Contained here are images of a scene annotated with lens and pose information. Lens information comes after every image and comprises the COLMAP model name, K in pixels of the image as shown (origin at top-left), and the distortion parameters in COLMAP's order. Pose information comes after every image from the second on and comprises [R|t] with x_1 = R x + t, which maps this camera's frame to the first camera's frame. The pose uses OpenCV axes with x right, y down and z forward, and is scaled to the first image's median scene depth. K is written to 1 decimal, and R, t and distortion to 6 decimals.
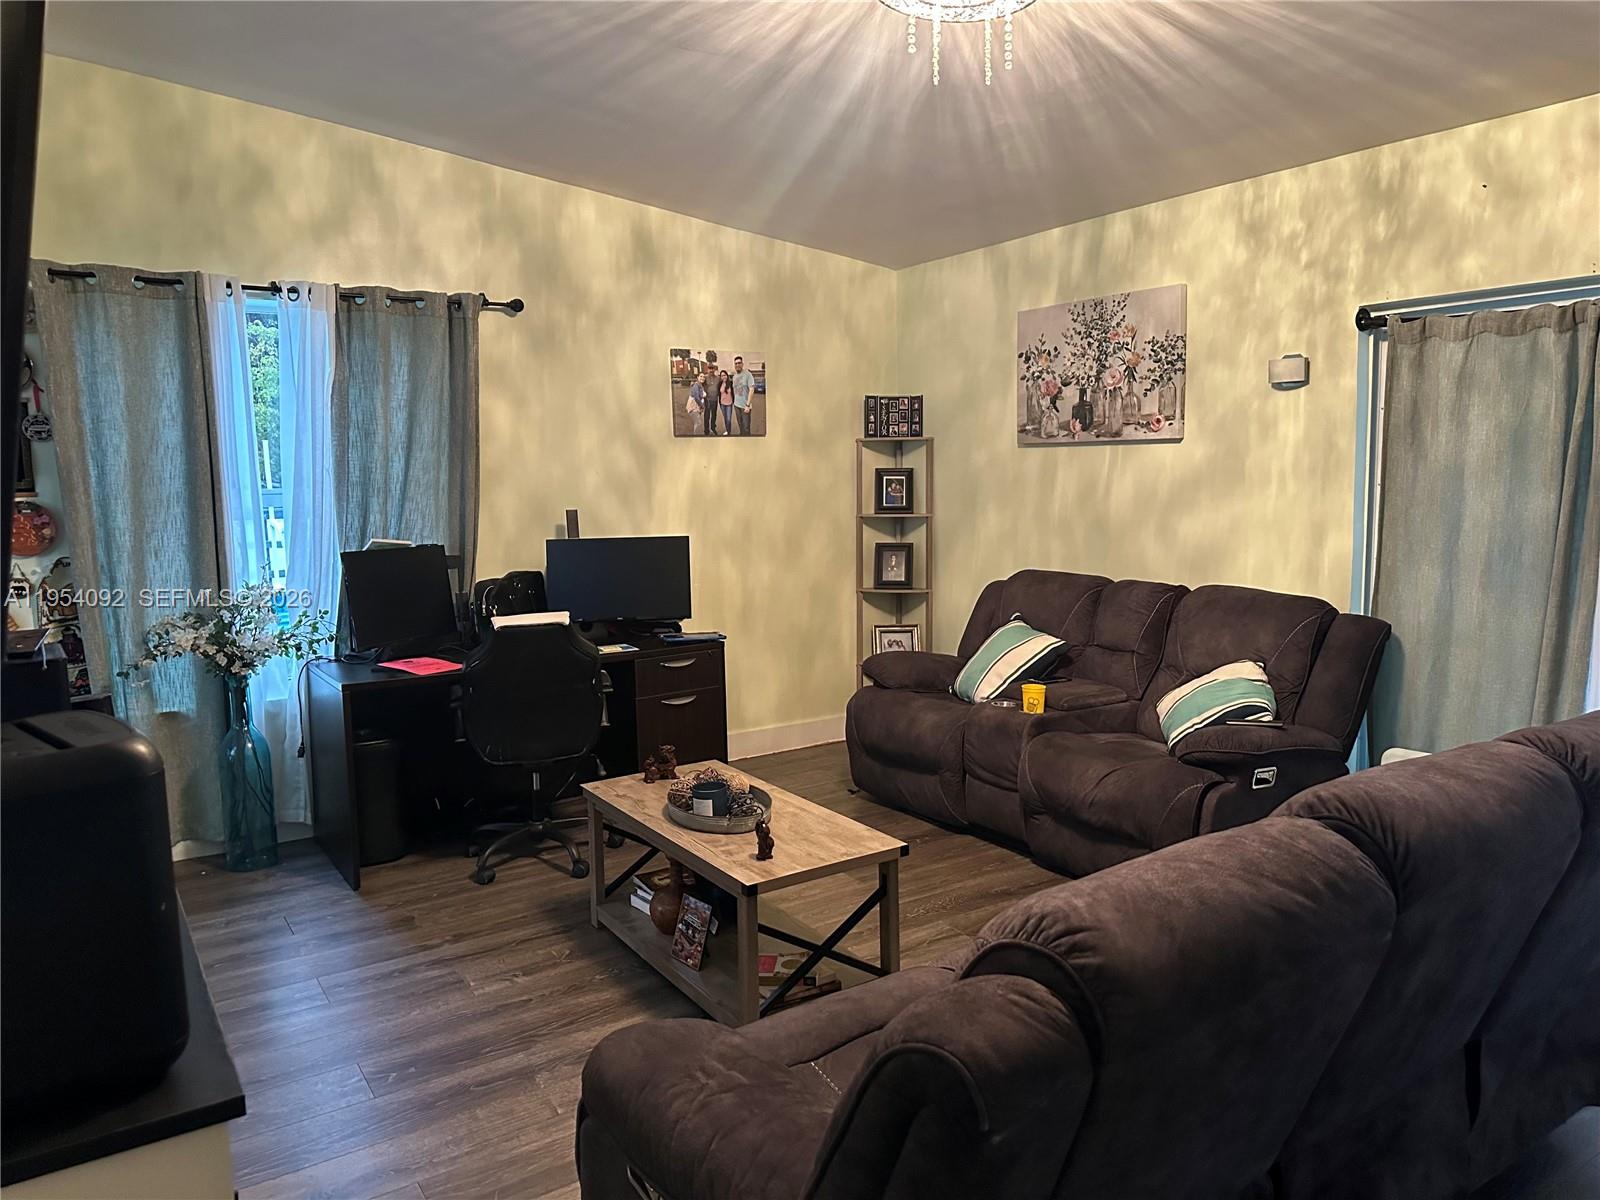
lens RADIAL K [[1133.1, 0, 800.0], [0, 1133.1, 600.0], [0, 0, 1]] dist [0.004758, -0.024394]
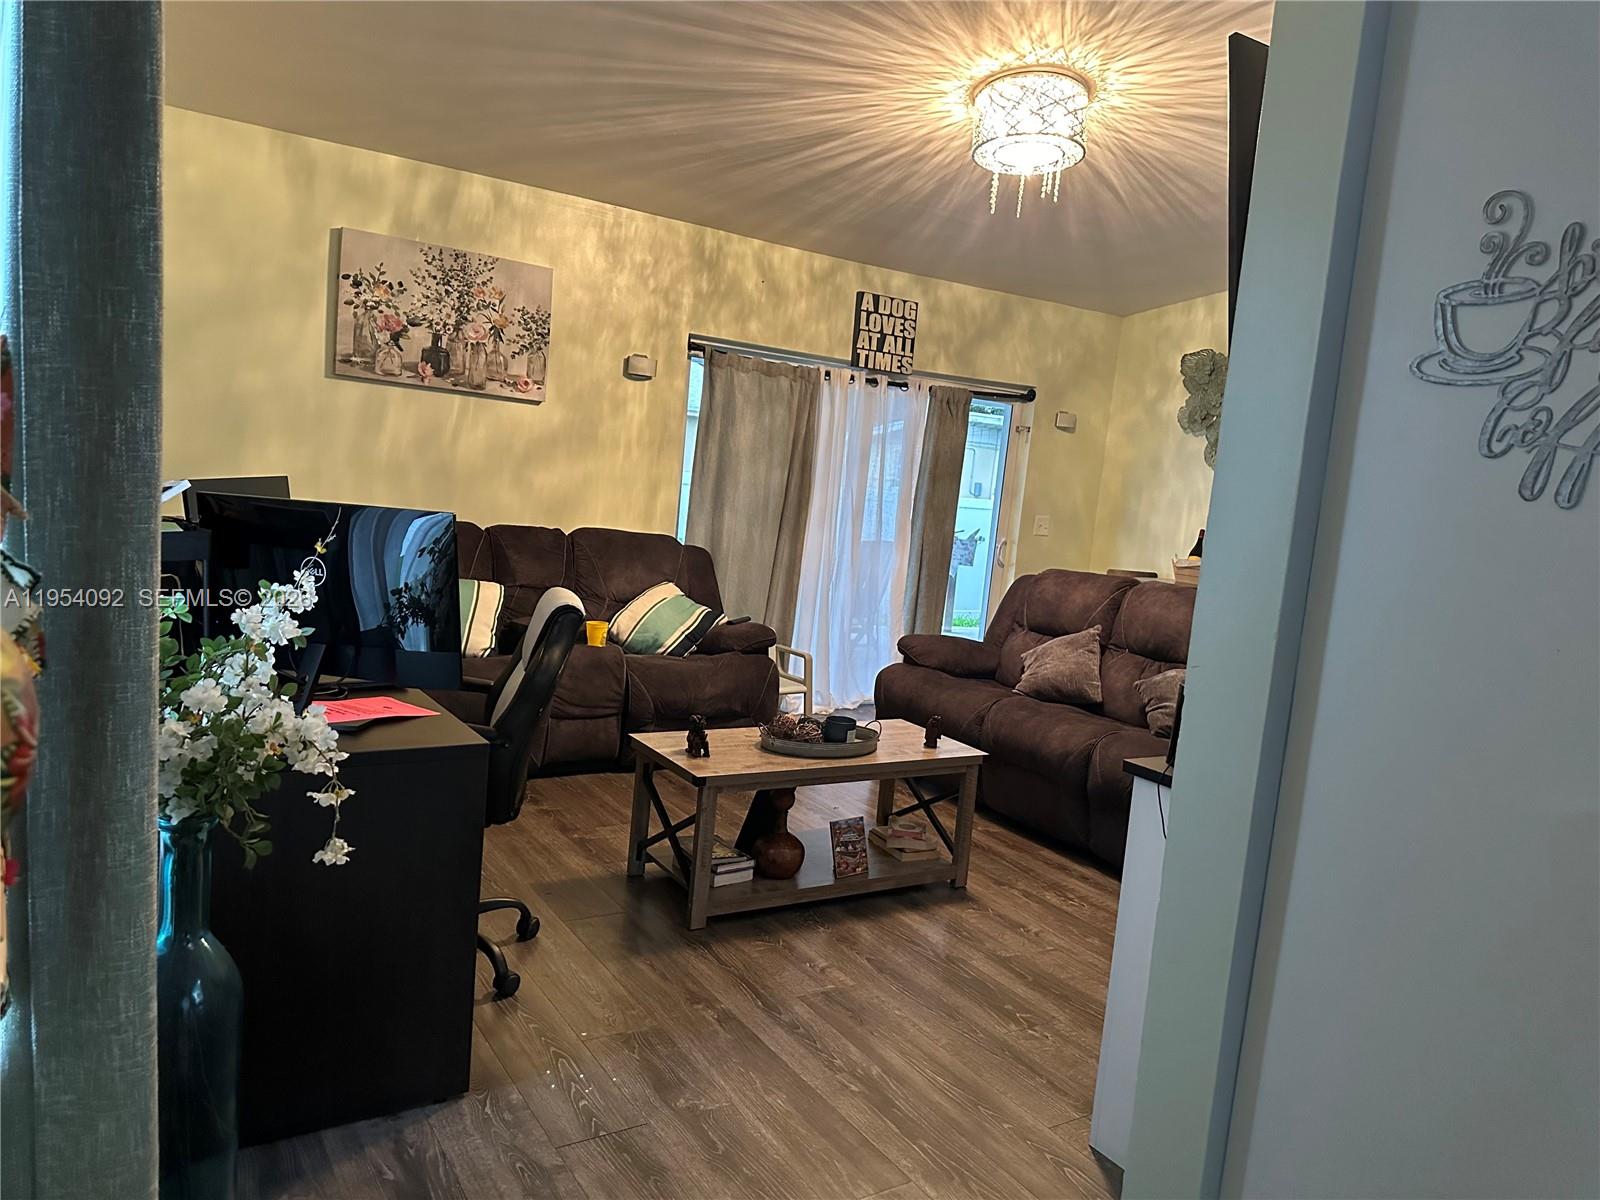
lens RADIAL K [[1125.2, 0, 810.8], [0, 1125.2, 586.7], [0, 0, 1]] dist [0.114062, -0.187781]
pose [[0.016135, -0.075395, 0.997023, -0.874254], [0.016448, 0.997038, 0.075130, -0.037963], [-0.999735, 0.015187, 0.017327, 0.741290]]
